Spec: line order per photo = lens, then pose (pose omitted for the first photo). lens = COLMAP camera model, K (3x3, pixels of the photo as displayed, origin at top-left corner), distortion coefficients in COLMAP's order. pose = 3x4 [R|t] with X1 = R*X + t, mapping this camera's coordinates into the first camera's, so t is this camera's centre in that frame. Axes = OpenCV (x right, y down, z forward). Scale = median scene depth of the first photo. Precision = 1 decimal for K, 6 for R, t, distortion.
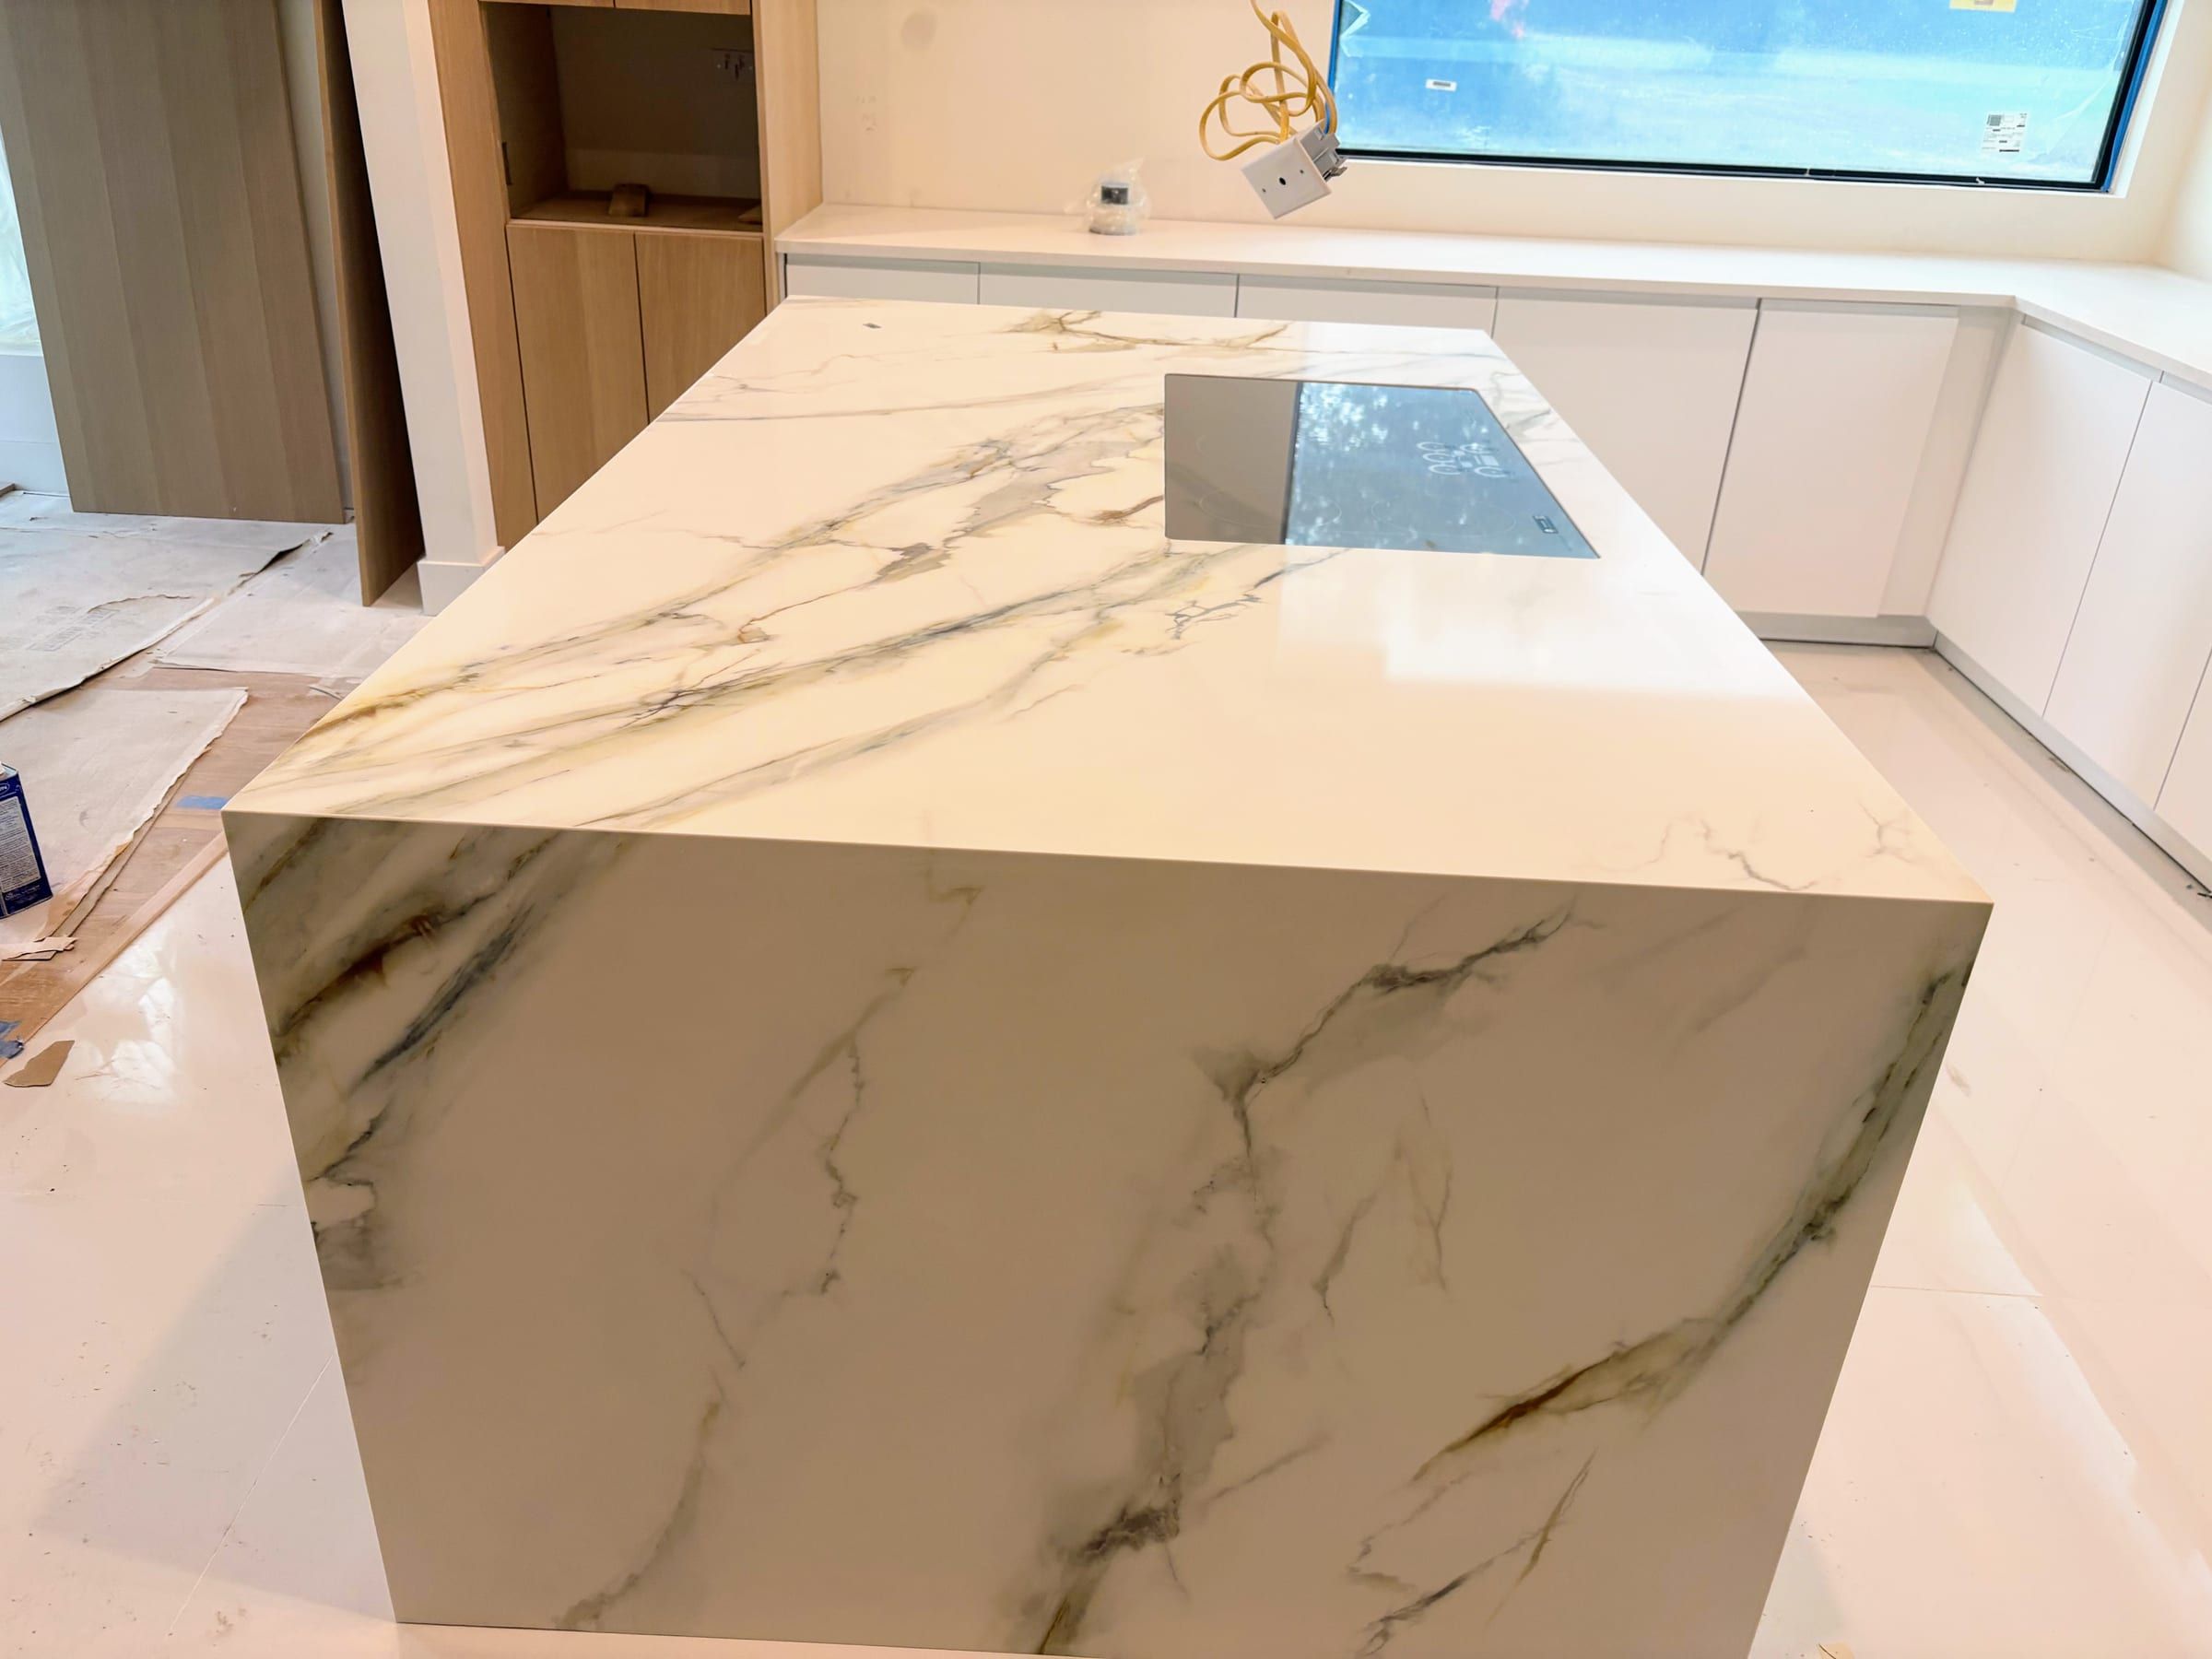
lens RADIAL K [[1718.3, 0, 1100.4], [0, 1718.3, 846.9], [0, 0, 1]] dist [0.008393, 0.001429]
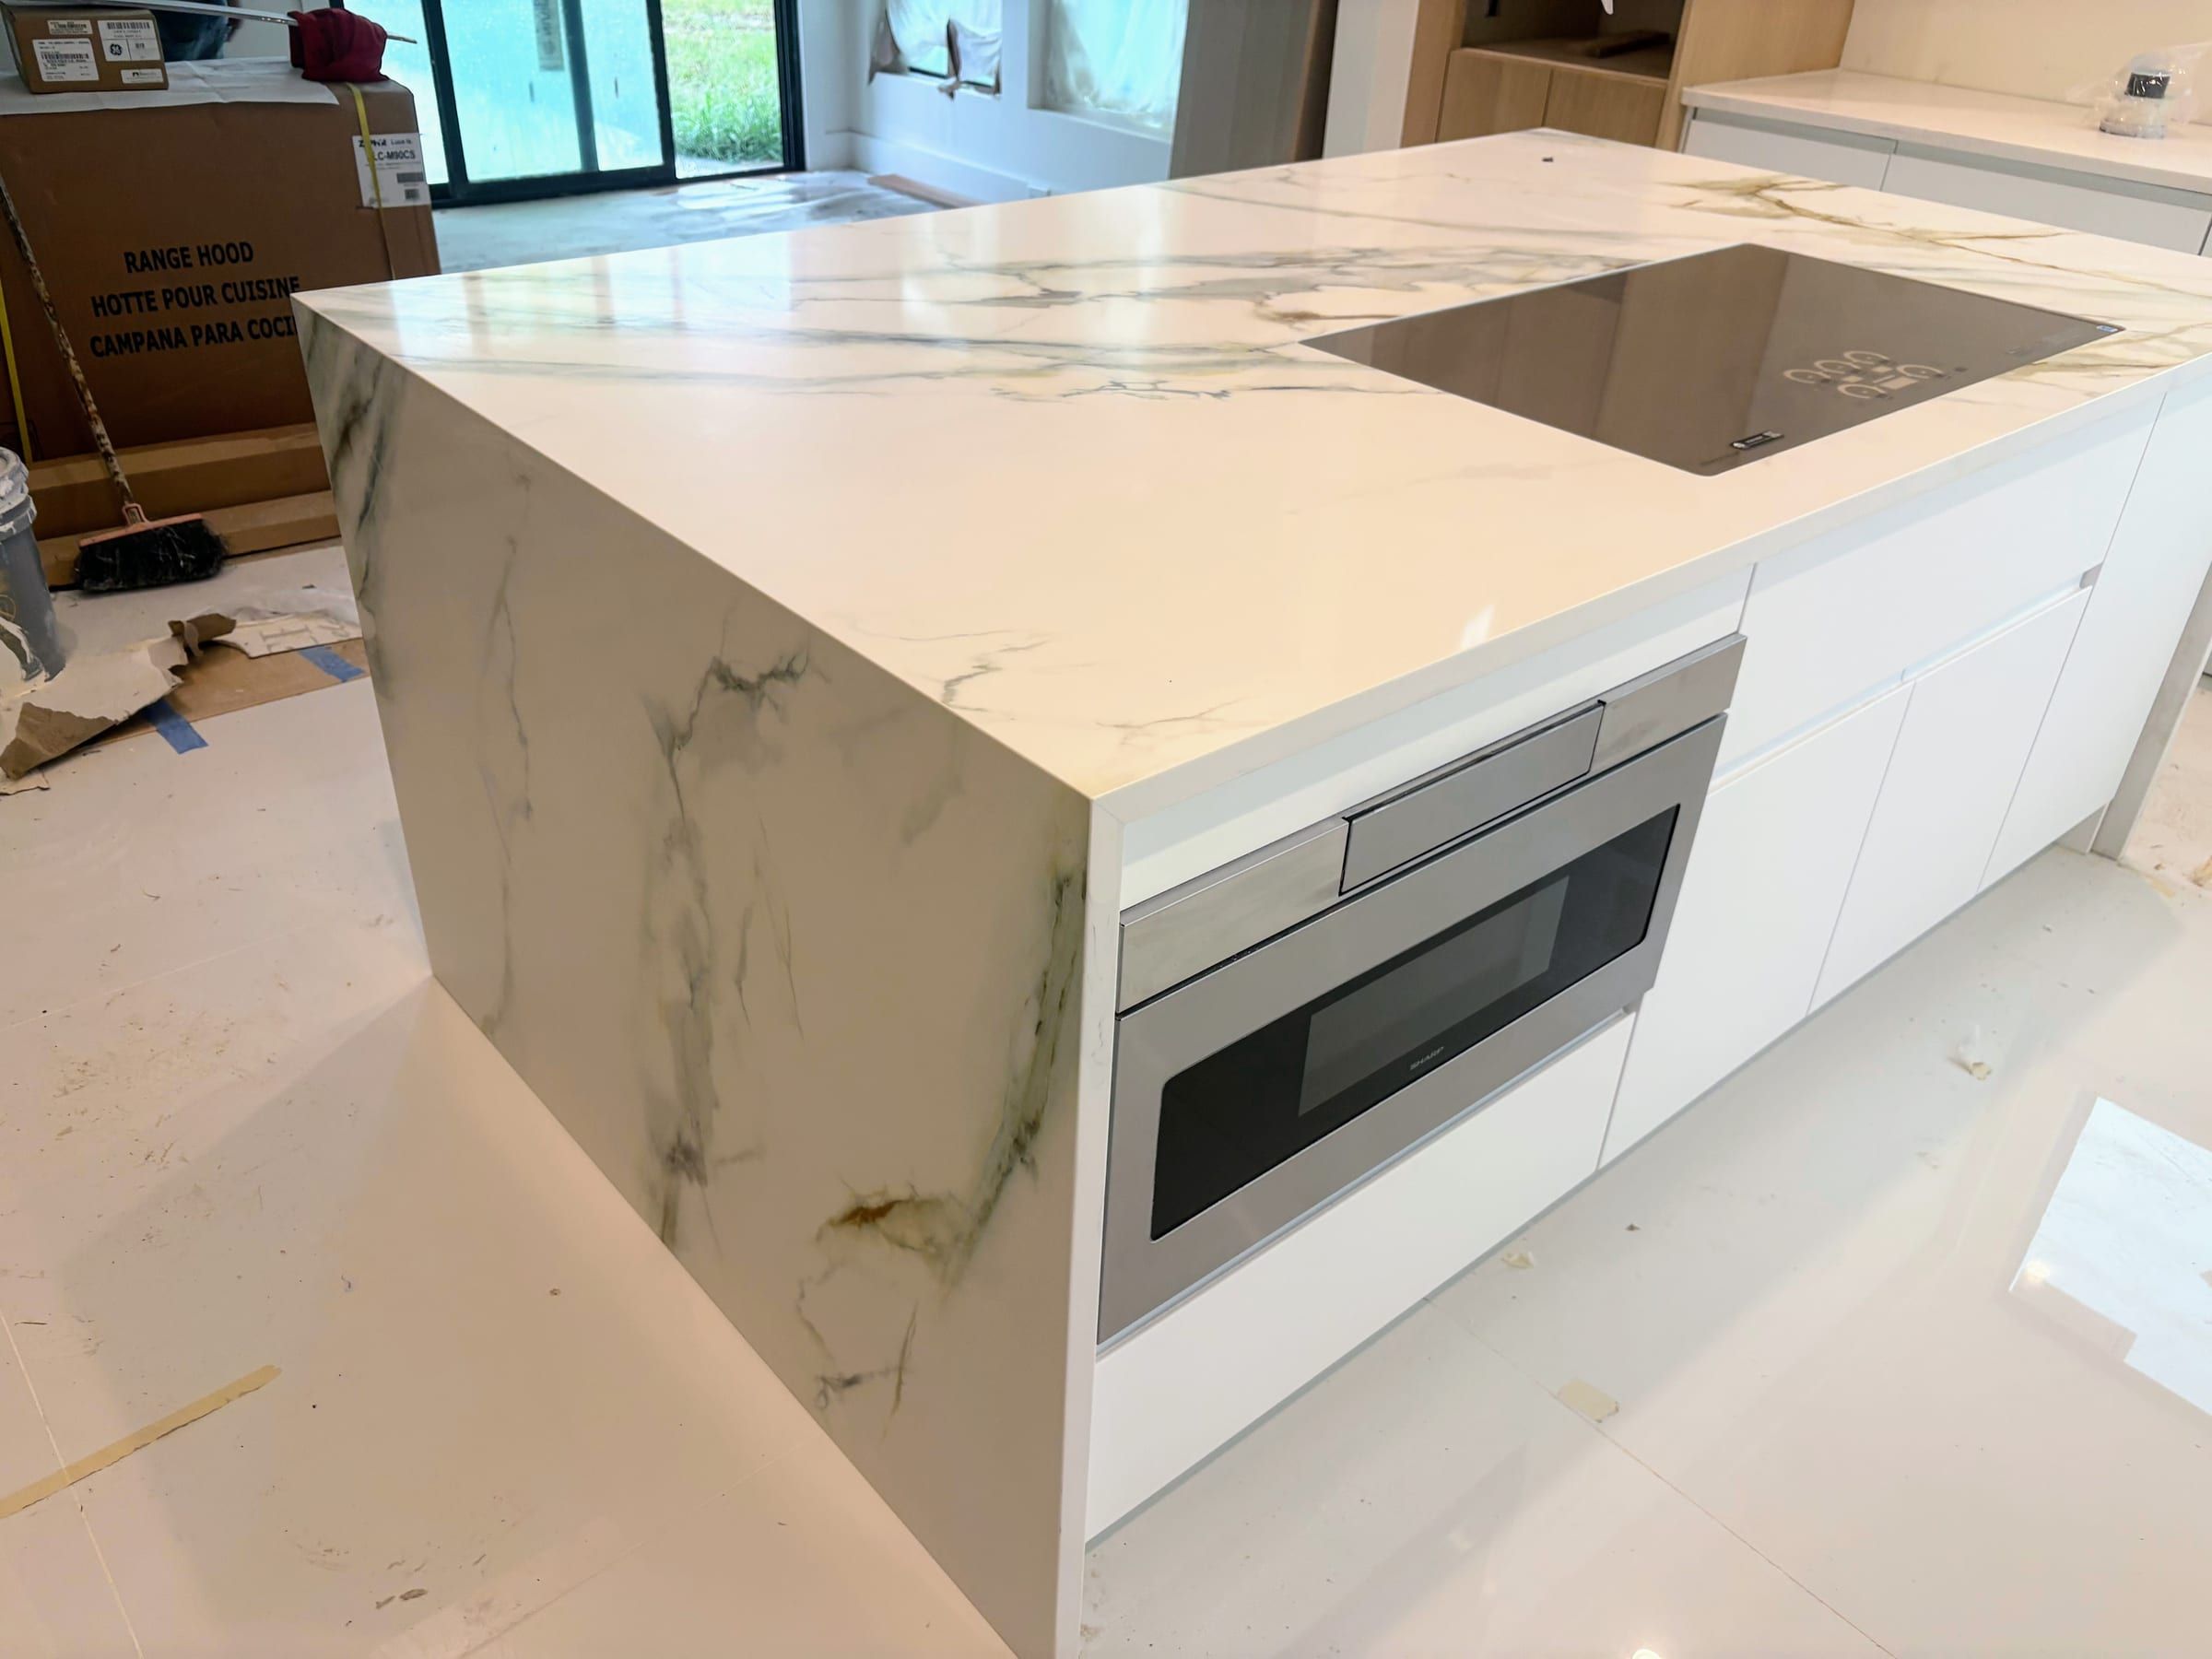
lens RADIAL K [[1718.3, 0, 1107.3], [0, 1718.3, 817.5], [0, 0, 1]] dist [0.008393, 0.001429]
pose [[0.685728, 0.368585, -0.627633, 0.710730], [-0.349505, 0.923127, 0.160262, -0.061519], [0.638454, 0.109465, 0.761836, 0.283131]]
